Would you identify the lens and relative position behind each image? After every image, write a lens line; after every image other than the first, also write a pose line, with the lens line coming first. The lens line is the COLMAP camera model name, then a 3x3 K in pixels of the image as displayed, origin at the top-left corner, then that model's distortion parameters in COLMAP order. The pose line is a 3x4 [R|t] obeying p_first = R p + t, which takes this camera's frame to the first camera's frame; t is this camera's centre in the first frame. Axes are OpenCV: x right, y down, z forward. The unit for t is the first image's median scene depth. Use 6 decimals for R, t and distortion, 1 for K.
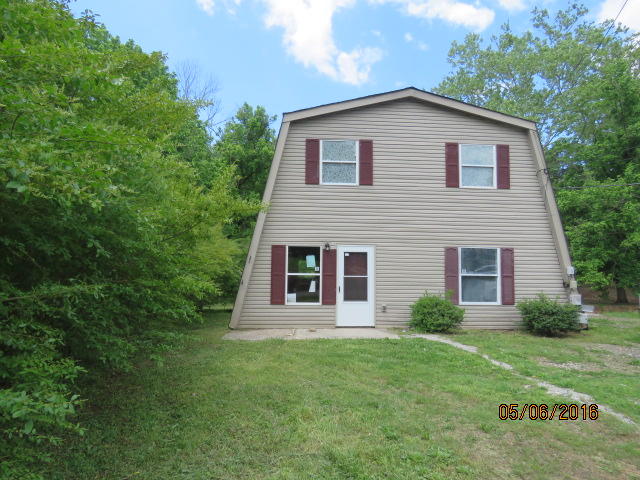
lens RADIAL K [[410.8, 0, 319.9], [0, 410.8, 238.8], [0, 0, 1]] dist [-0.000378, 0.002601]
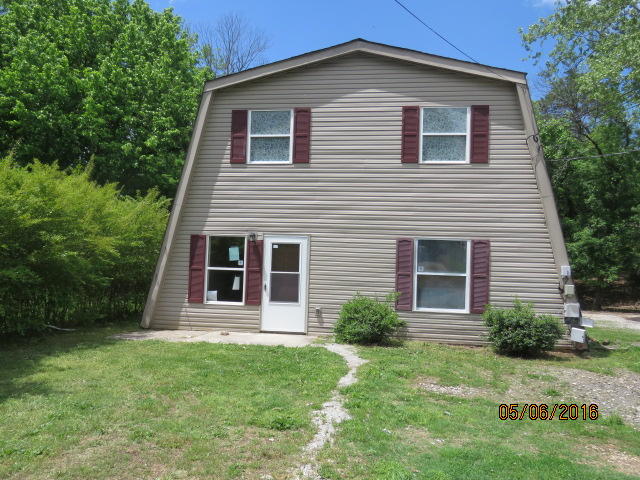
lens RADIAL K [[506.2, 0, 321.4], [0, 506.2, 240.8], [0, 0, 1]] dist [0.011250, -0.011279]
pose [[0.977322, 0.007380, -0.211628, 0.370951], [-0.003777, 0.999841, 0.017424, 0.008343], [0.211723, -0.016230, 0.977195, 0.008664]]
